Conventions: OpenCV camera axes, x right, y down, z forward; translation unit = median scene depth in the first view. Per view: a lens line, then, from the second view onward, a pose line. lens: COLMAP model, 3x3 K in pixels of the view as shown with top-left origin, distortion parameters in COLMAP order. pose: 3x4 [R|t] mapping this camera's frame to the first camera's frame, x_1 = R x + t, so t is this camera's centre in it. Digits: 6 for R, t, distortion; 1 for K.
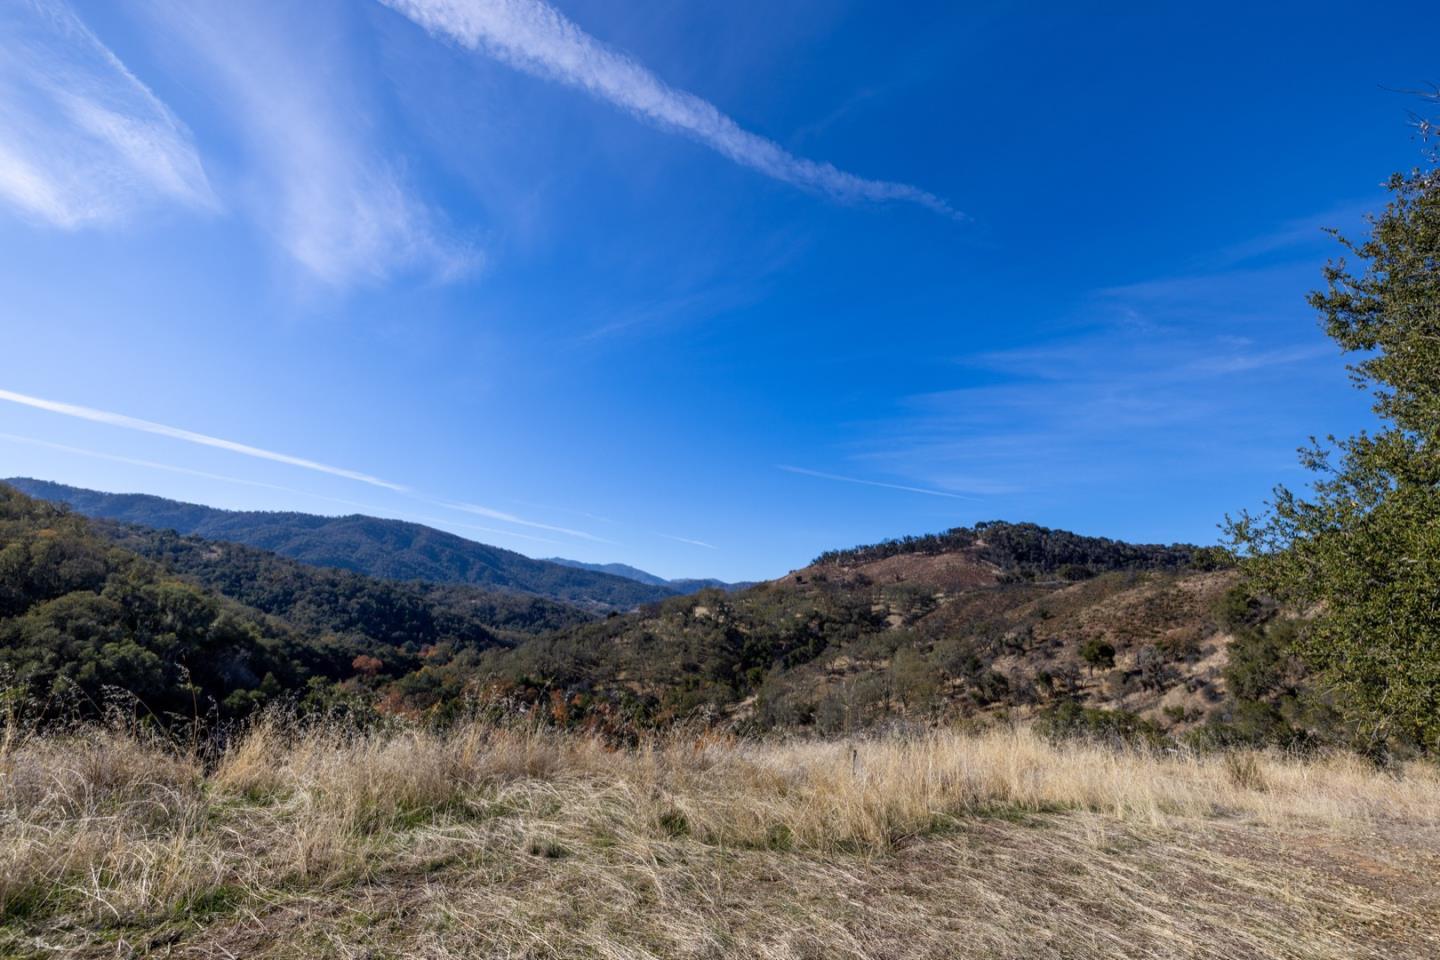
lens RADIAL K [[616.9, 0, 717.1], [0, 616.9, 478.4], [0, 0, 1]] dist [0.004940, 0.000234]
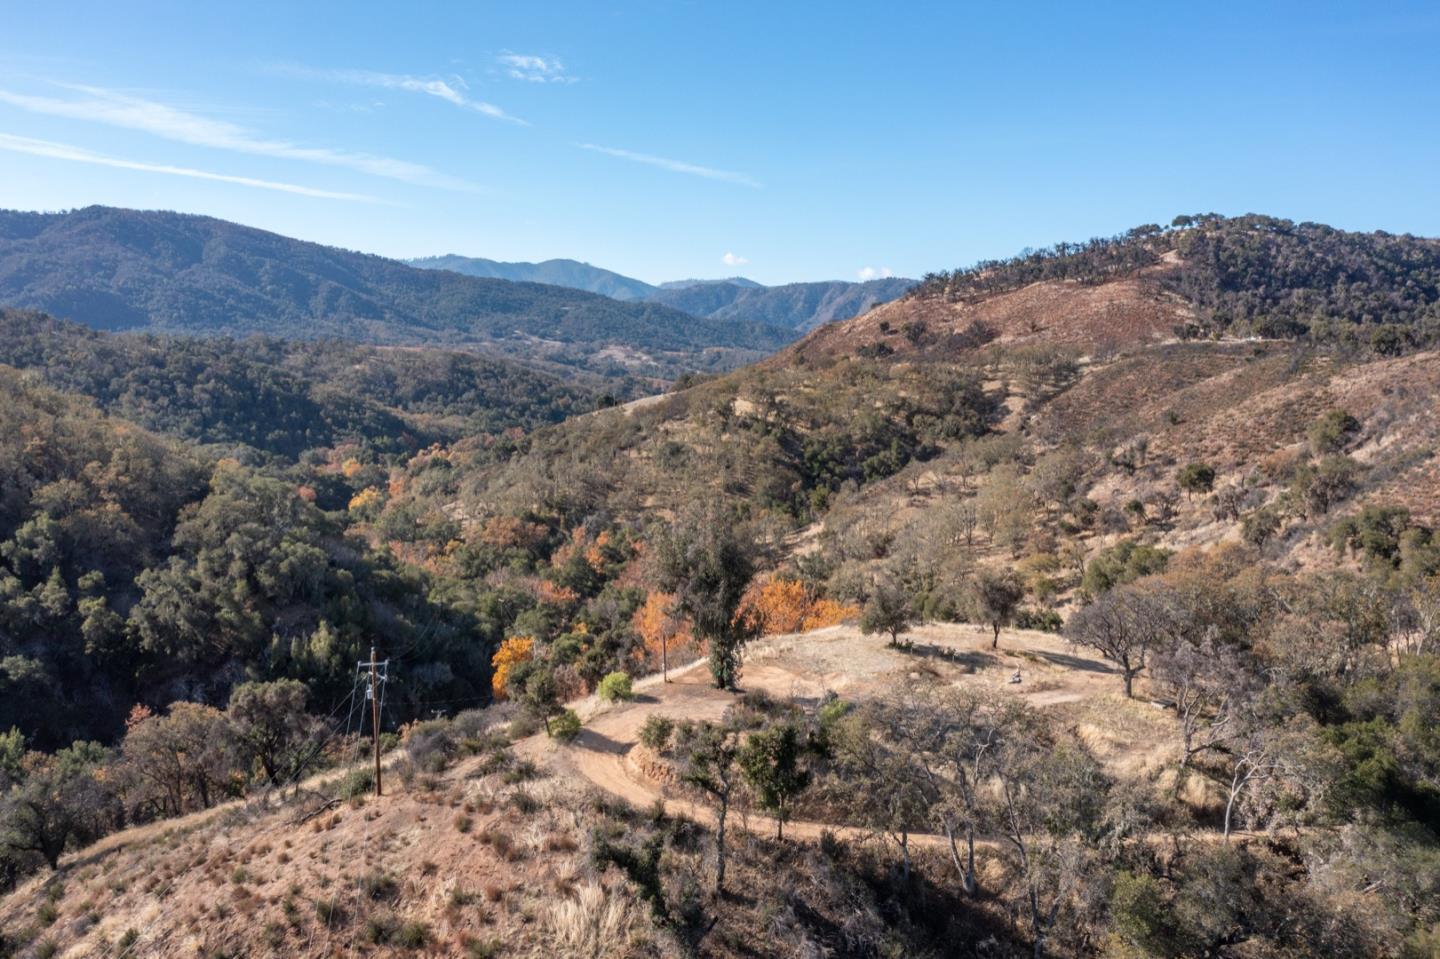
lens RADIAL K [[1117.8, 0, 720.0], [0, 1117.8, 479.5], [0, 0, 1]] dist [-0.008783, -0.001010]
pose [[0.998448, -0.045826, -0.031658, -0.009249], [0.053712, 0.942607, 0.329557, -0.083532], [0.014739, -0.330746, 0.943605, -0.159641]]
